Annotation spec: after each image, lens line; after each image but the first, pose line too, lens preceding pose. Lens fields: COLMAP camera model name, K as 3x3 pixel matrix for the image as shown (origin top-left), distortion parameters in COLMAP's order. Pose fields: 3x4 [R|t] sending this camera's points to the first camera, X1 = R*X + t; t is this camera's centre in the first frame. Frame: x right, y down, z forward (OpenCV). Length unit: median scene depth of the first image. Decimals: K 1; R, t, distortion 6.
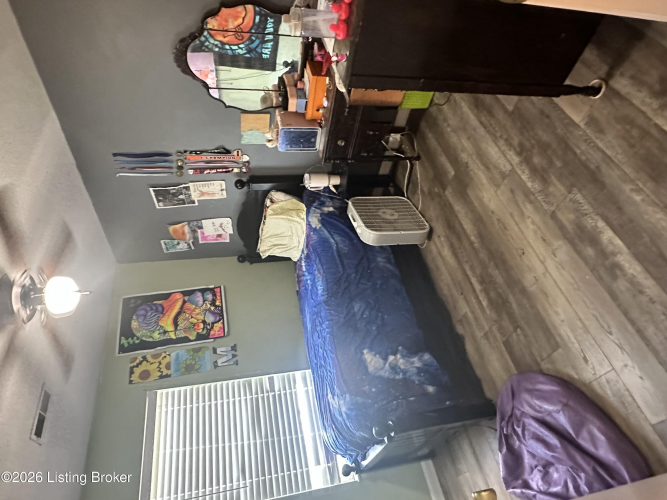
lens RADIAL K [[389.2, 0, 325.4], [0, 389.2, 250.5], [0, 0, 1]] dist [-0.004105, 0.002932]
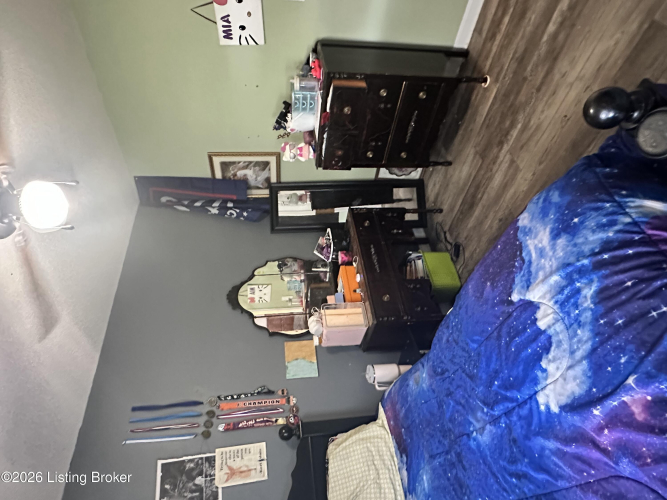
lens RADIAL K [[389.2, 0, 325.4], [0, 389.2, 250.5], [0, 0, 1]] dist [-0.004105, 0.002932]
pose [[0.958787, -0.272427, 0.080688, -0.126141], [0.085600, 0.006173, -0.996310, 0.563288], [0.270924, 0.962157, 0.029238, 0.721849]]
